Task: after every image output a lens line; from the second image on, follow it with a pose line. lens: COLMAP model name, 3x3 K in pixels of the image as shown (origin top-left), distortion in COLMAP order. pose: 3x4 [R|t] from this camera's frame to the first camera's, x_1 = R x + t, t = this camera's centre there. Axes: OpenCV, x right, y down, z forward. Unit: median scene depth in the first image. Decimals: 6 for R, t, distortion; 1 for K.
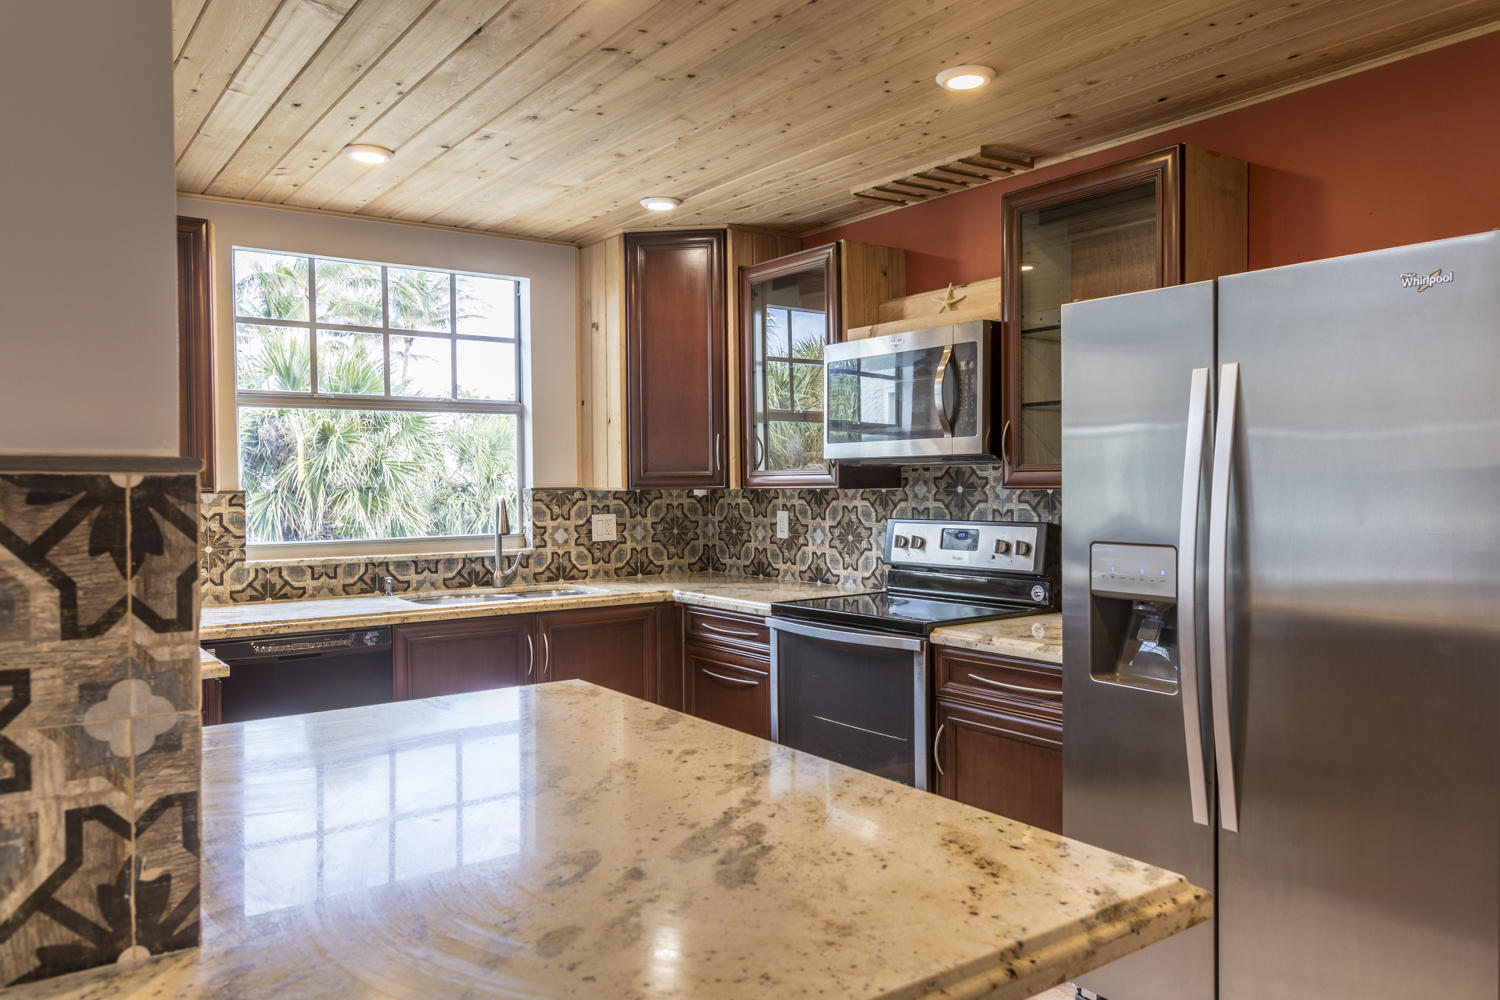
lens RADIAL K [[1088.7, 0, 745.6], [0, 1088.7, 500.2], [0, 0, 1]] dist [-0.000249, 0.005932]
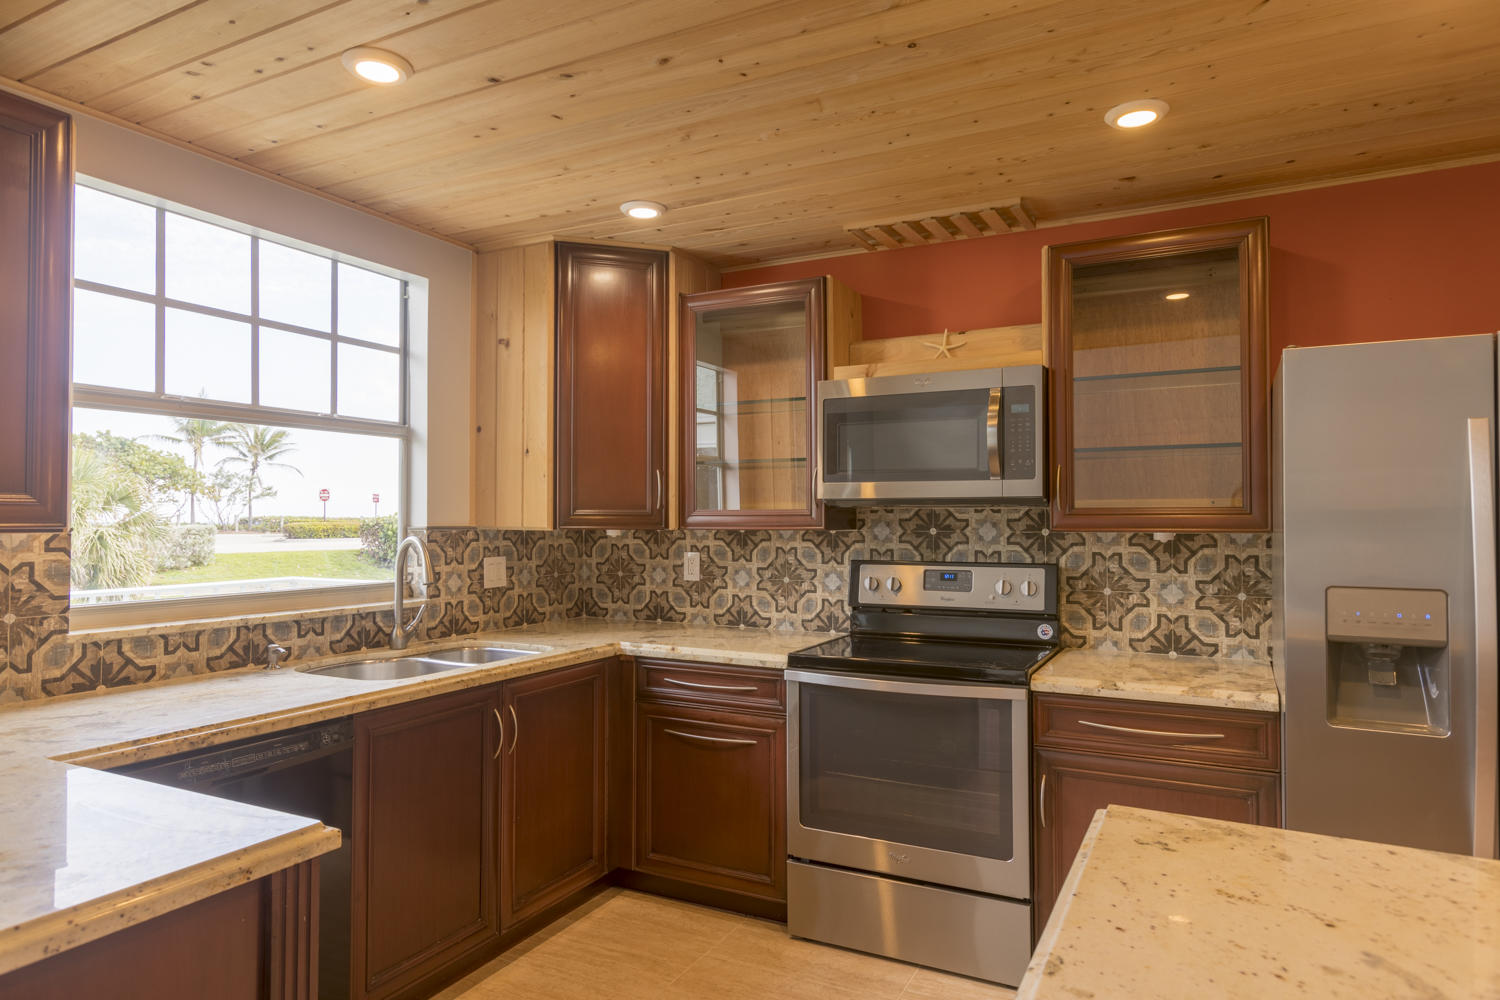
lens RADIAL K [[911.4, 0, 746.6], [0, 911.4, 496.6], [0, 0, 1]] dist [0.001778, 0.001380]
pose [[0.896604, 0.021041, 0.442333, -0.319467], [-0.001158, 0.998979, -0.045172, -0.003295], [-0.442831, 0.039989, 0.895713, 0.291270]]
